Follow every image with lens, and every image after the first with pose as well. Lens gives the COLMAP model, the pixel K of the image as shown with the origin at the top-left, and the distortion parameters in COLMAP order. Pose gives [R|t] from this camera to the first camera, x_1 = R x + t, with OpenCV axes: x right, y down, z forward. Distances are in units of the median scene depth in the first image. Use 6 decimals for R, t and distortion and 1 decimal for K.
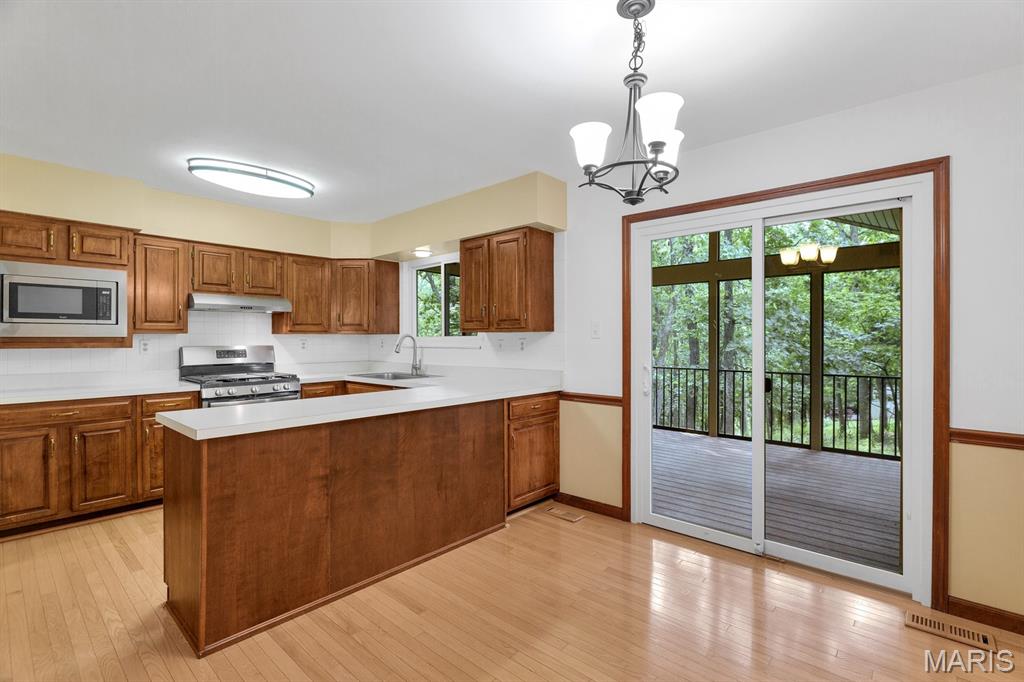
lens RADIAL K [[478.4, 0, 518.1], [0, 478.4, 337.7], [0, 0, 1]] dist [-0.013750, -0.000190]
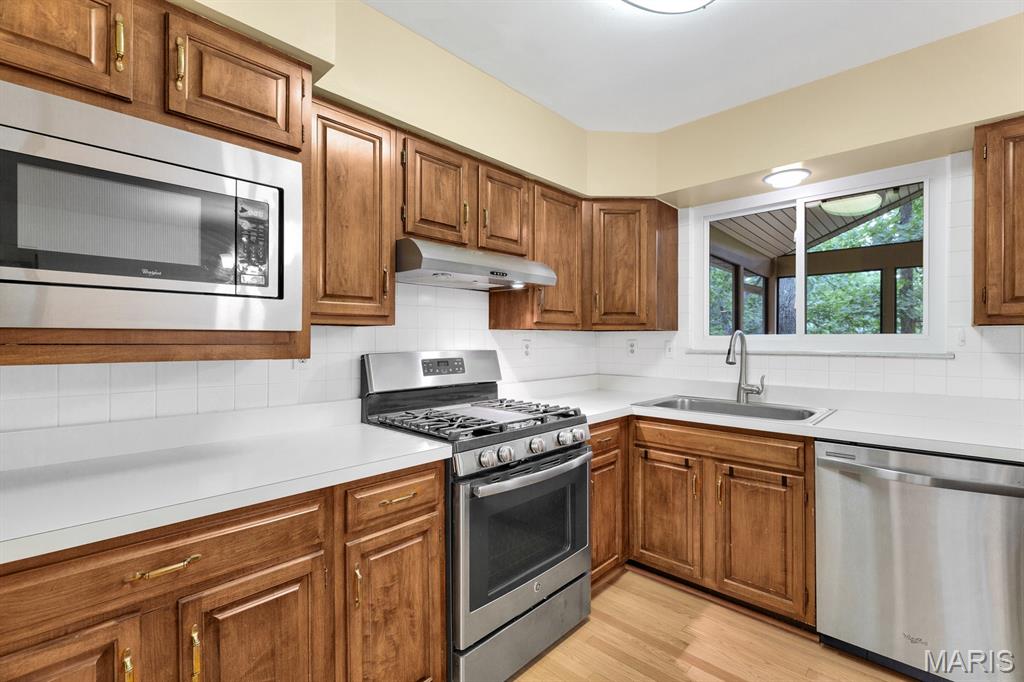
lens RADIAL K [[462.2, 0, 509.8], [0, 462.2, 340.0], [0, 0, 1]] dist [0.000408, 0.001461]
pose [[0.999692, 0.003323, -0.024578, -0.628427], [-0.003231, 0.999988, 0.003804, 0.003609], [0.024591, -0.003724, 0.999691, 0.605418]]
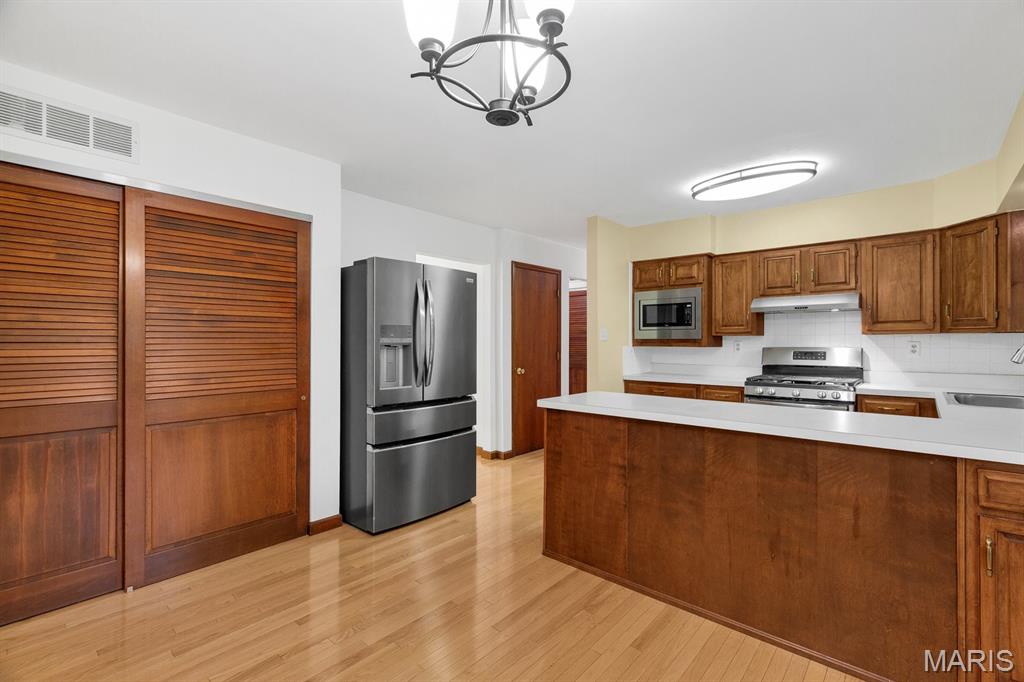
lens RADIAL K [[462.2, 0, 521.3], [0, 462.2, 341.2], [0, 0, 1]] dist [0.000408, 0.001461]
pose [[0.000275, 0.000165, -1.000000, 0.417868], [0.002775, 0.999996, 0.000166, 0.003357], [0.999996, -0.002775, 0.000275, 0.499339]]
